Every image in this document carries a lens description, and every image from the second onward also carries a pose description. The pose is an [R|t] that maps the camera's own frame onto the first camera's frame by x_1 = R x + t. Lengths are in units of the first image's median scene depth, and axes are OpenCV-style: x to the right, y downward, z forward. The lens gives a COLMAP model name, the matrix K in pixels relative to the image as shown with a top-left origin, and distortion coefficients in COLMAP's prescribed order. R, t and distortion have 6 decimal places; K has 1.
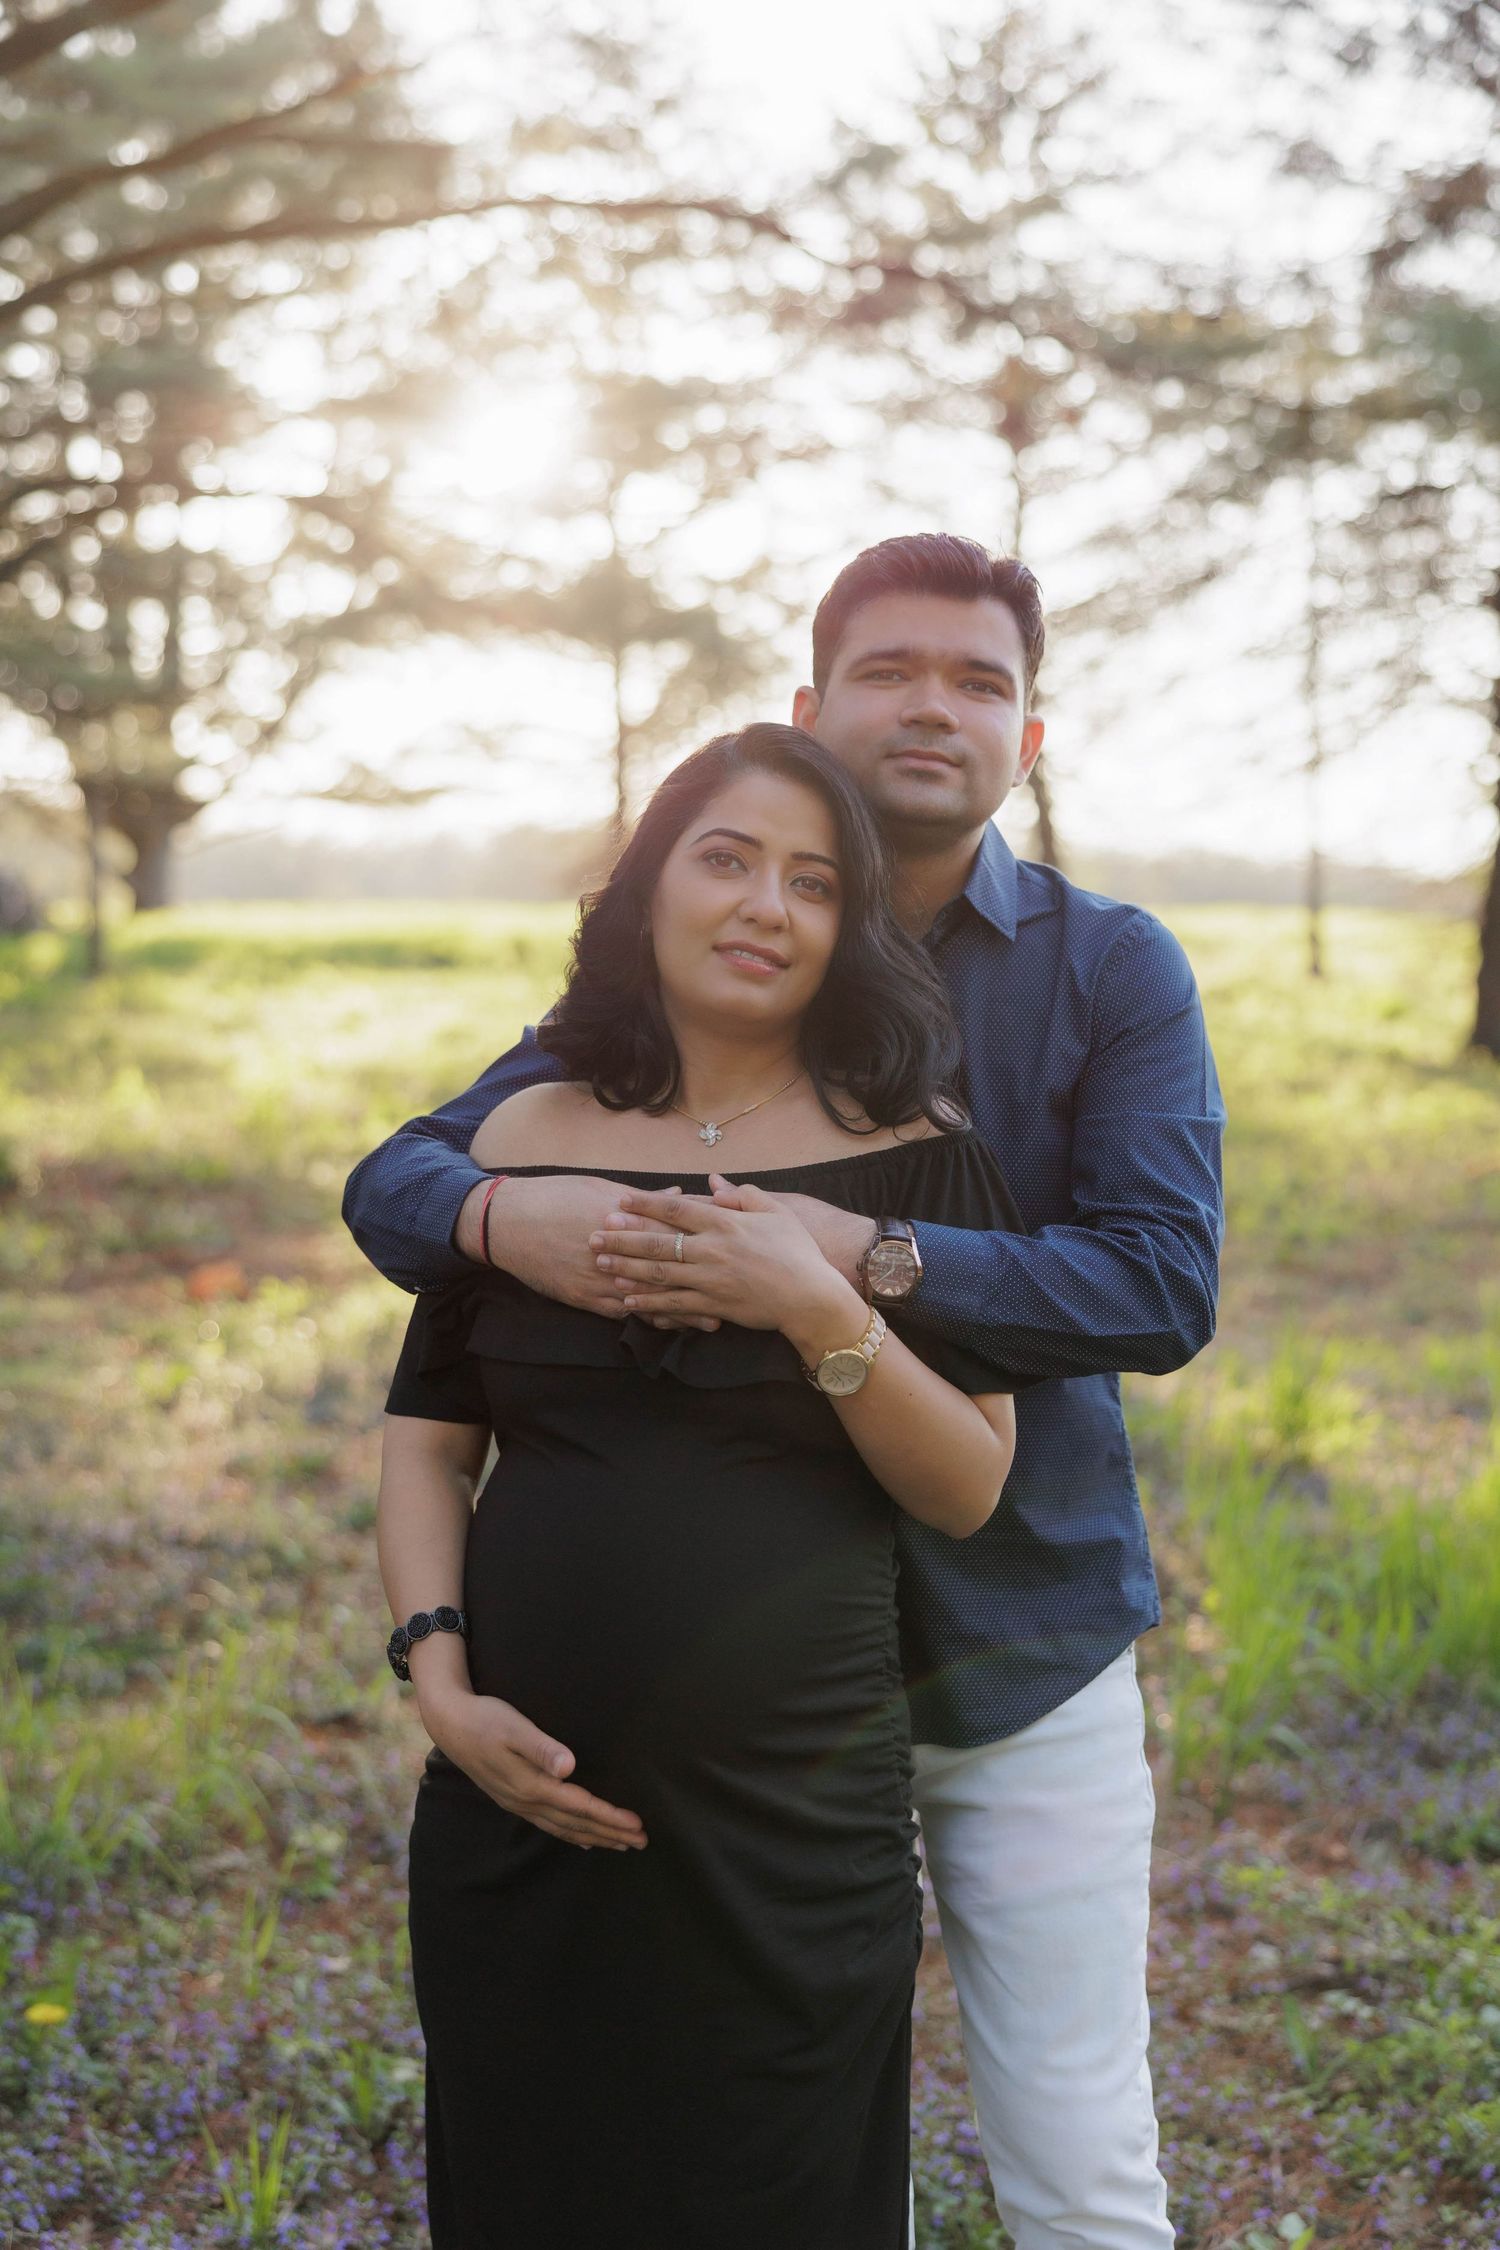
lens RADIAL K [[2894.6, 0, 760.6], [0, 2894.6, 1134.4], [0, 0, 1]] dist [0.026970, 0.000000]
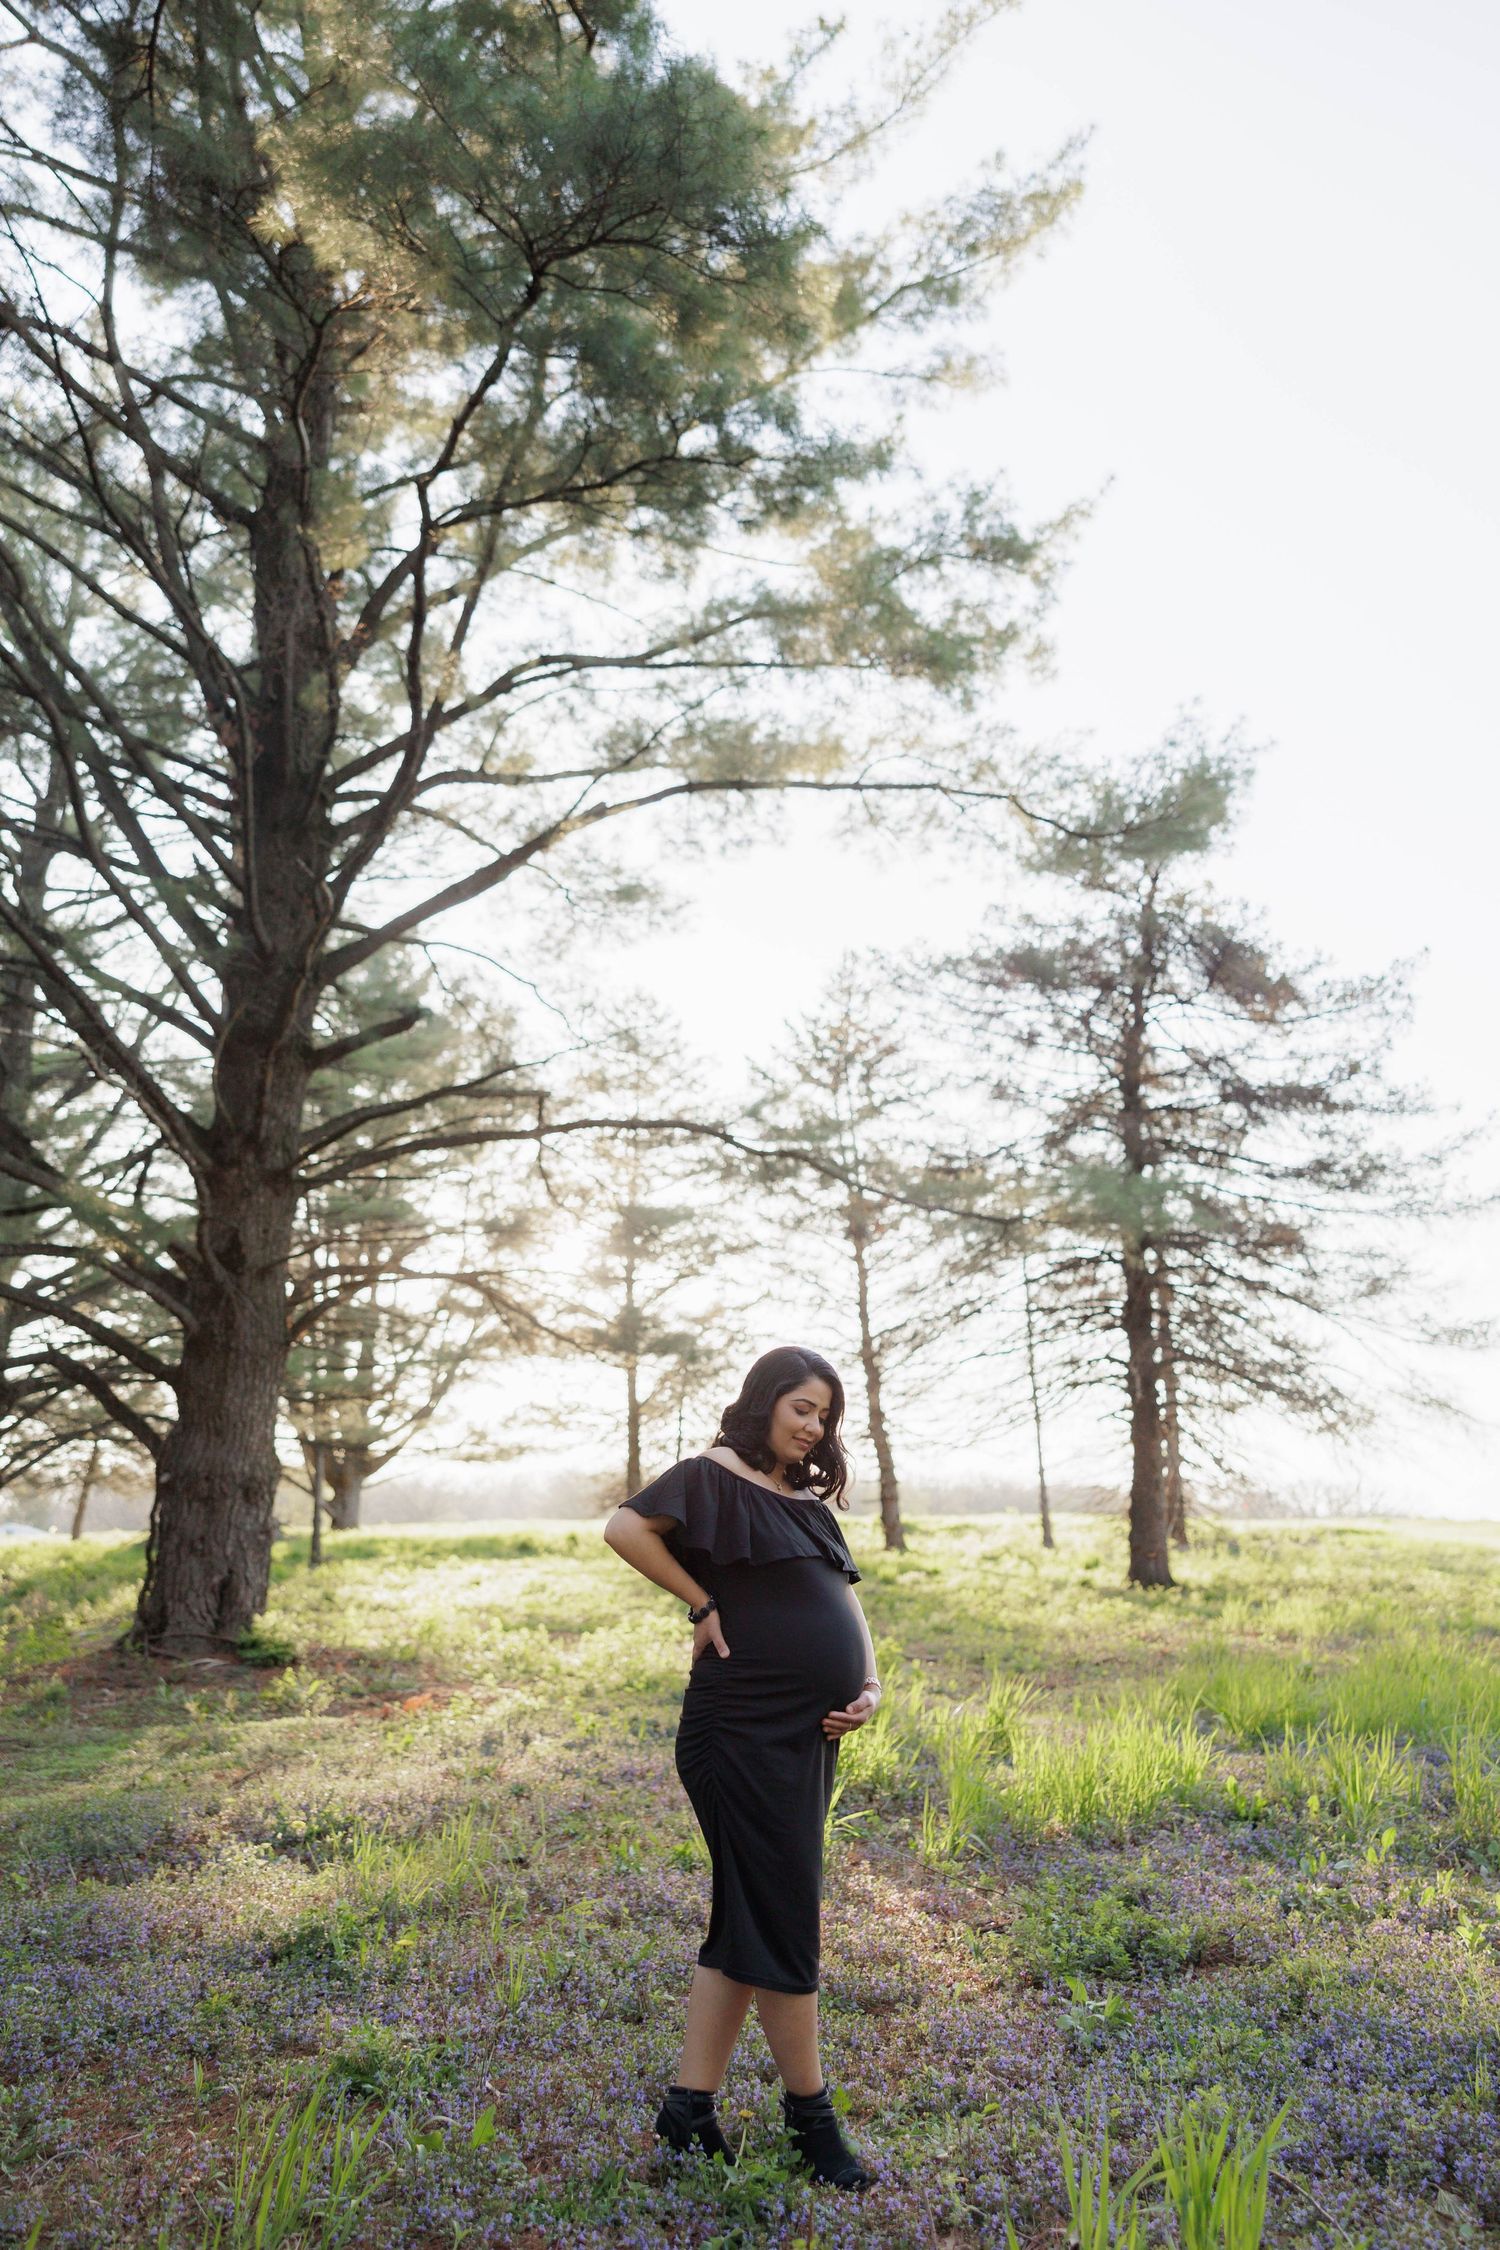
lens RADIAL K [[1776.4, 0, 780.4], [0, 1776.4, 1117.7], [0, 0, 1]] dist [0.002389, 0.011849]
pose [[0.999181, -0.012850, 0.038360, -0.000552], [0.023747, 0.953964, -0.298980, 0.025248], [-0.032753, 0.299646, 0.953488, -0.104764]]
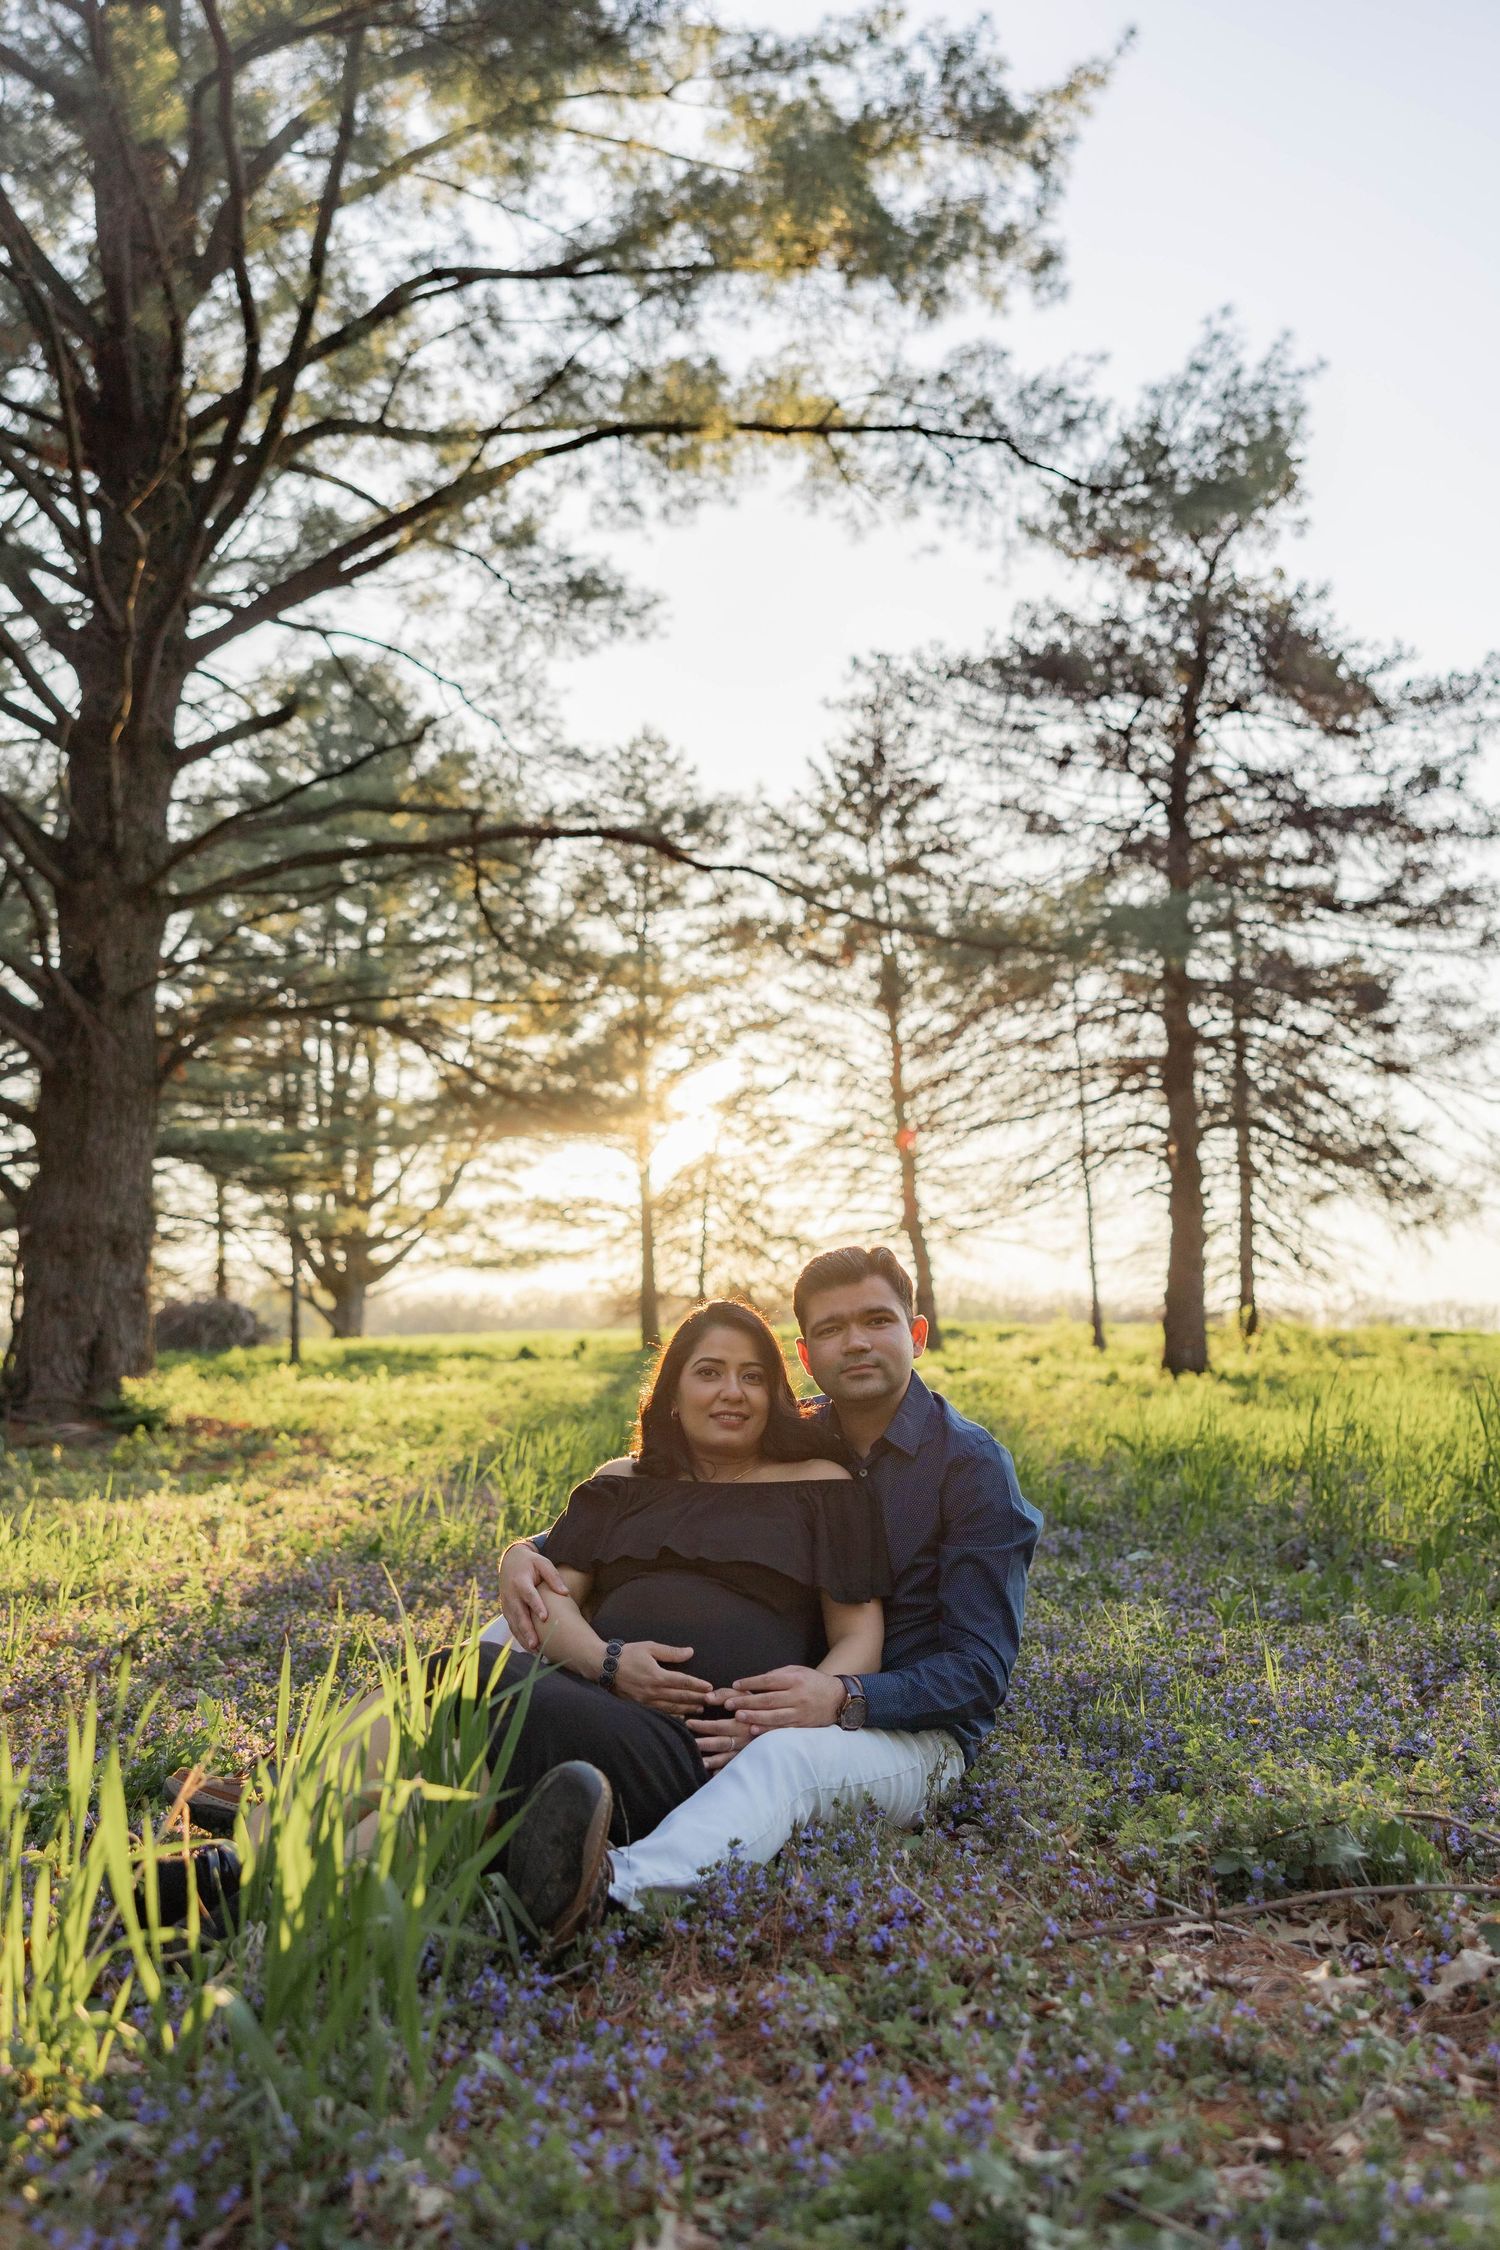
lens RADIAL K [[1977.8, 0, 763.7], [0, 1977.8, 1139.3], [0, 0, 1]] dist [0.001784, 0.010451]
pose [[0.999720, -0.020588, -0.011665, 0.062046], [0.018056, 0.982327, -0.186302, 0.053425], [0.015294, 0.186039, 0.982423, -0.064538]]
